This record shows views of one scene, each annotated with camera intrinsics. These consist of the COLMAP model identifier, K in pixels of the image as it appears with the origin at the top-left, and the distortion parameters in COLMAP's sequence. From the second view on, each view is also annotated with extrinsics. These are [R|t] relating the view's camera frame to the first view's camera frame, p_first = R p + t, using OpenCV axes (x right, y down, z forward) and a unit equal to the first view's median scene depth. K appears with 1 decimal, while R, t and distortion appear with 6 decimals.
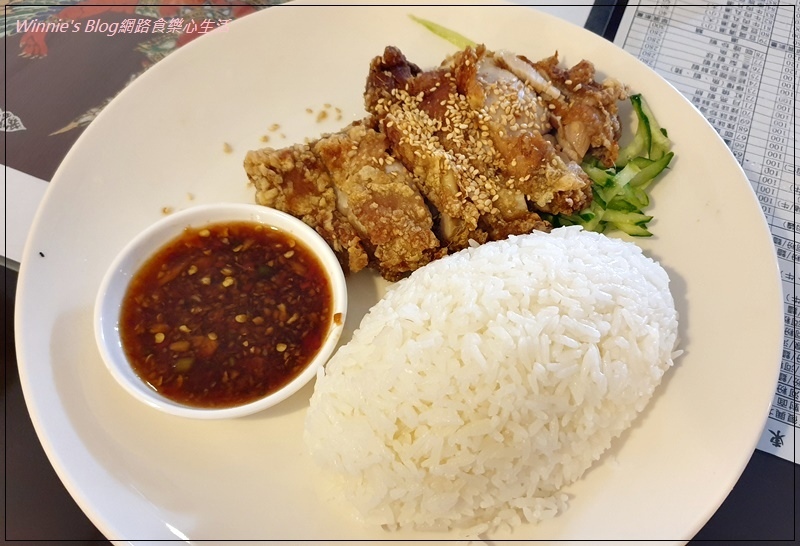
lens RADIAL K [[897.6, 0, 421.4], [0, 897.6, 284.5], [0, 0, 1]] dist [0.198942, 0.000000]
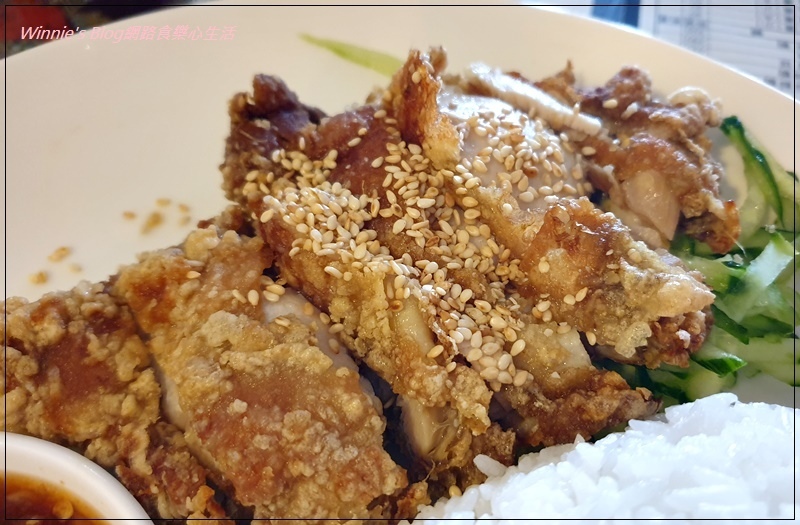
lens RADIAL K [[816.2, 0, 398.1], [0, 816.2, 263.6], [0, 0, 1]] dist [-0.015022, 0.000000]
pose [[0.992408, -0.118561, 0.032700, 0.015171], [0.121993, 0.982694, -0.139391, -0.088113], [-0.015608, 0.142322, 0.989697, 0.597197]]
